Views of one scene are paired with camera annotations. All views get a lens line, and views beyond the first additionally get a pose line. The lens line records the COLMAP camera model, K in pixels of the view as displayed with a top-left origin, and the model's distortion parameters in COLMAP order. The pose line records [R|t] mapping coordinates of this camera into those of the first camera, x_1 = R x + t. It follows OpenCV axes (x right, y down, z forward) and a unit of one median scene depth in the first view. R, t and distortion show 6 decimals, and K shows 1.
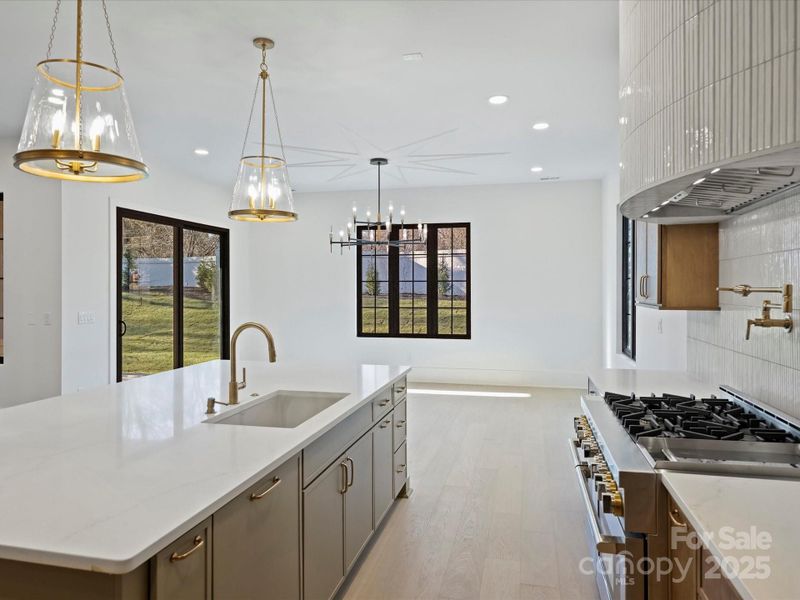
lens RADIAL K [[543.5, 0, 404.5], [0, 543.5, 293.3], [0, 0, 1]] dist [-0.013386, -0.001241]
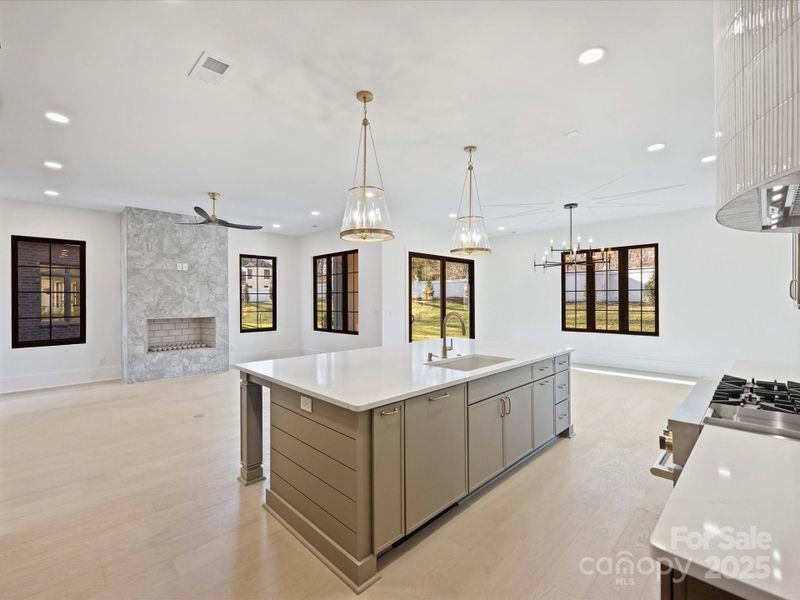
lens RADIAL K [[365.3, 0, 398.2], [0, 365.3, 301.8], [0, 0, 1]] dist [0.002190, 0.000634]
pose [[0.844126, -0.000080, -0.536144, 0.144232], [-0.000725, 0.999999, -0.001291, 0.014046], [0.536144, 0.001478, 0.844125, -0.072943]]
